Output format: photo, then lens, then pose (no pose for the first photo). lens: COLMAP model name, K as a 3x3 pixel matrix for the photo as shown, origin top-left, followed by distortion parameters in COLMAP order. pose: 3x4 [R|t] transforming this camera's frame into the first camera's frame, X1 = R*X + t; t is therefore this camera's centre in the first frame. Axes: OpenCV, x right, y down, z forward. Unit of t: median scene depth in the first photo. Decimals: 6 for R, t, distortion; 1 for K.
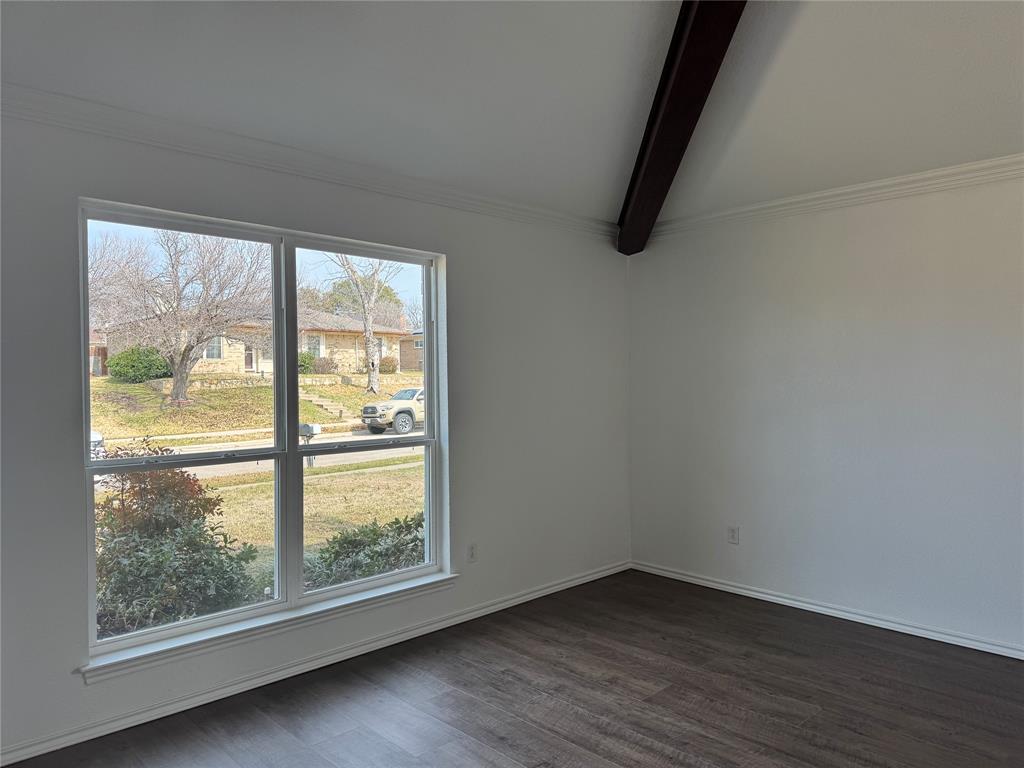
lens RADIAL K [[716.3, 0, 513.5], [0, 716.3, 388.8], [0, 0, 1]] dist [0.126732, -0.168543]
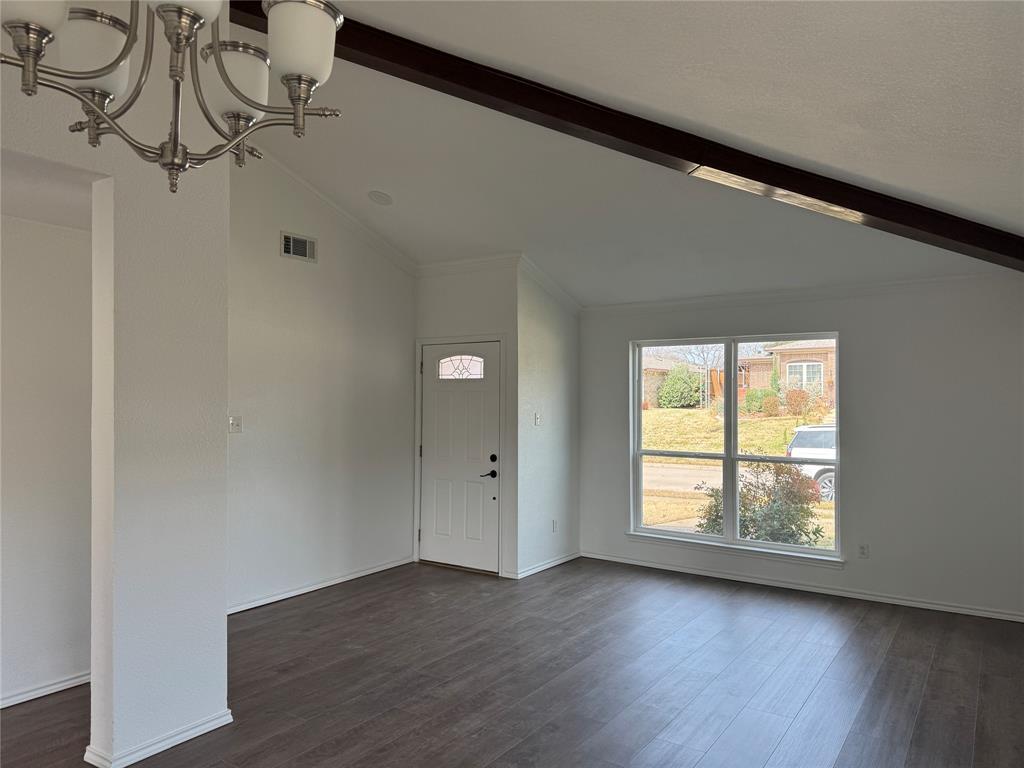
lens RADIAL K [[716.3, 0, 513.5], [0, 716.3, 388.8], [0, 0, 1]] dist [0.126732, -0.168543]
pose [[0.211683, 0.001530, -0.977337, 1.355797], [-0.011904, 0.999929, -0.001013, -0.075243], [0.977266, 0.011848, 0.211686, 0.088348]]
